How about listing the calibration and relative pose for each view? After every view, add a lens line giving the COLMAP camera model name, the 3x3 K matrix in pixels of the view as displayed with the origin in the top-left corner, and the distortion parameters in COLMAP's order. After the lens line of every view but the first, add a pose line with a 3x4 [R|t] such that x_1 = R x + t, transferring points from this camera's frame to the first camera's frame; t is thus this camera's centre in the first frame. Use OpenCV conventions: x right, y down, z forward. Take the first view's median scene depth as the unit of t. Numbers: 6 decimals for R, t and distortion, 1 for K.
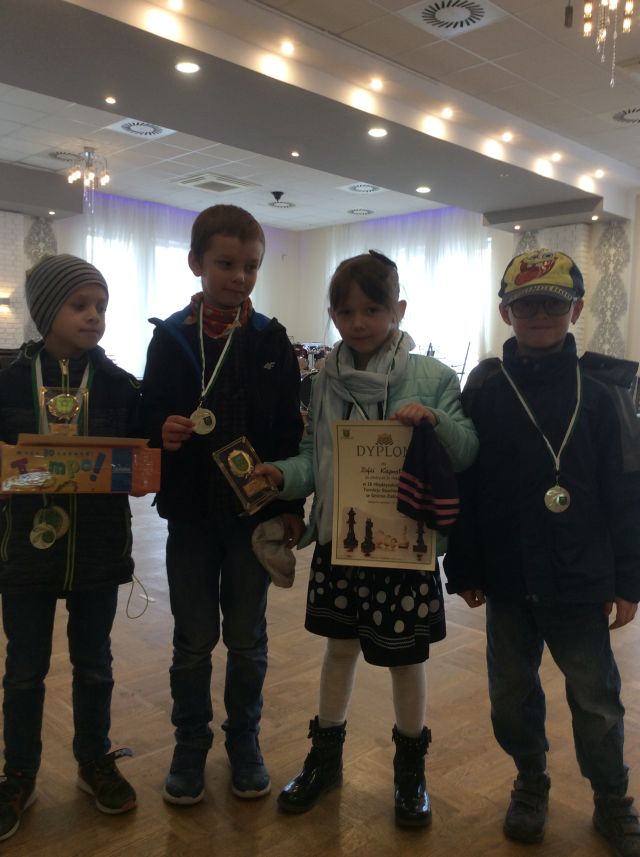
lens RADIAL K [[782.9, 0, 327.2], [0, 782.9, 428.2], [0, 0, 1]] dist [-0.008998, -0.003003]
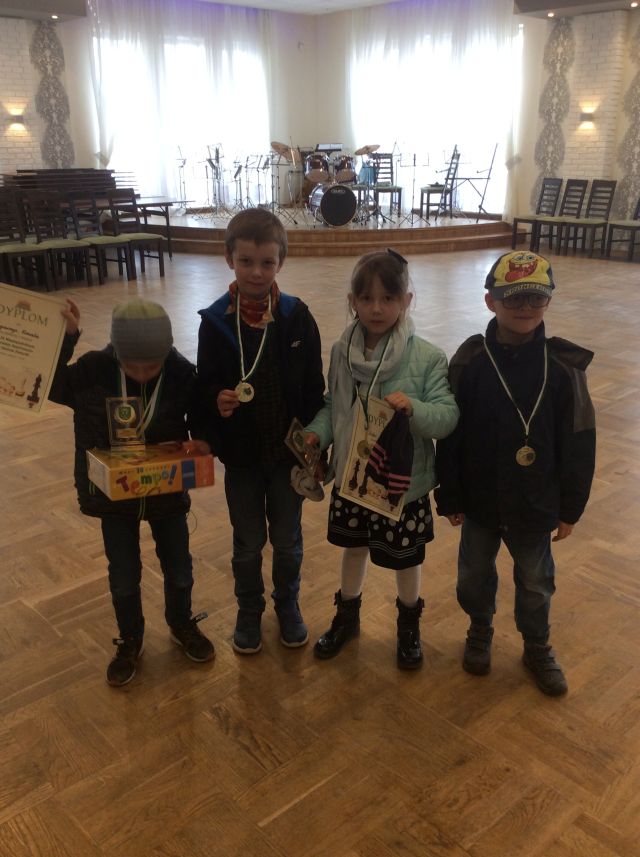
lens RADIAL K [[802.6, 0, 320.0], [0, 802.6, 428.5], [0, 0, 1]] dist [0.150440, -0.358930]
pose [[0.998877, -0.014631, -0.045055, 0.019010], [0.028540, 0.944984, 0.325870, -0.363307], [0.037808, -0.326790, 0.944340, -0.242254]]
